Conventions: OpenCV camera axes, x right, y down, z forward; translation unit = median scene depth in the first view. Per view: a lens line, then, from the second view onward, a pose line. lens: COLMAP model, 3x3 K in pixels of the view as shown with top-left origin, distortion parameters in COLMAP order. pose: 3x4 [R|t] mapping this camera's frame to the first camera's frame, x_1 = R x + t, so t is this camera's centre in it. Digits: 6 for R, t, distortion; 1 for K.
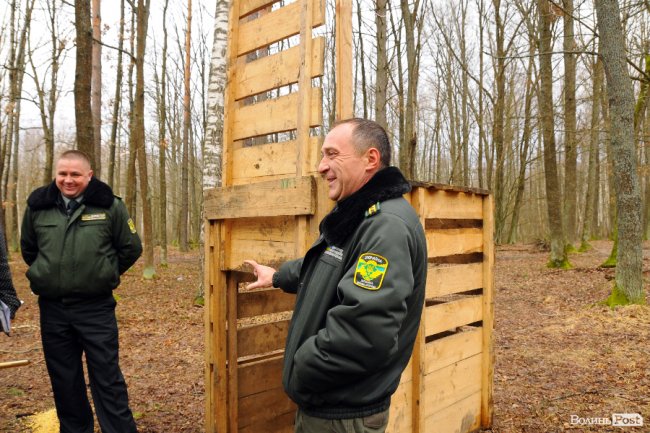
lens RADIAL K [[504.3, 0, 325.0], [0, 504.3, 216.5], [0, 0, 1]] dist [-0.099985, 0.000052]
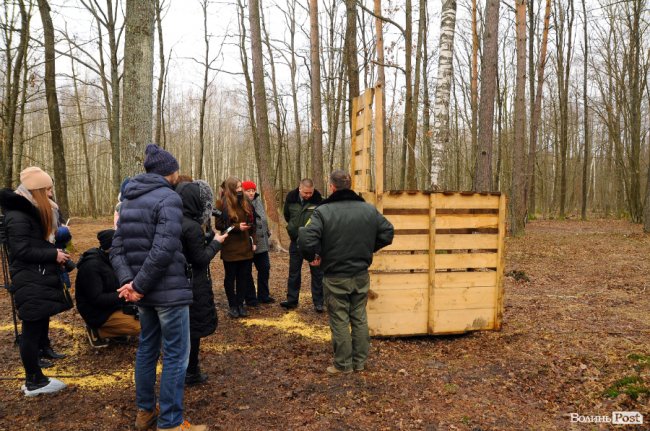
lens RADIAL K [[504.3, 0, 325.0], [0, 504.3, 215.5], [0, 0, 1]] dist [-0.099985, 0.000052]
pose [[0.803186, 0.038473, -0.594484, 0.851666], [-0.000597, 0.997964, 0.063778, -0.078820], [0.595727, -0.050871, 0.801574, -0.716315]]
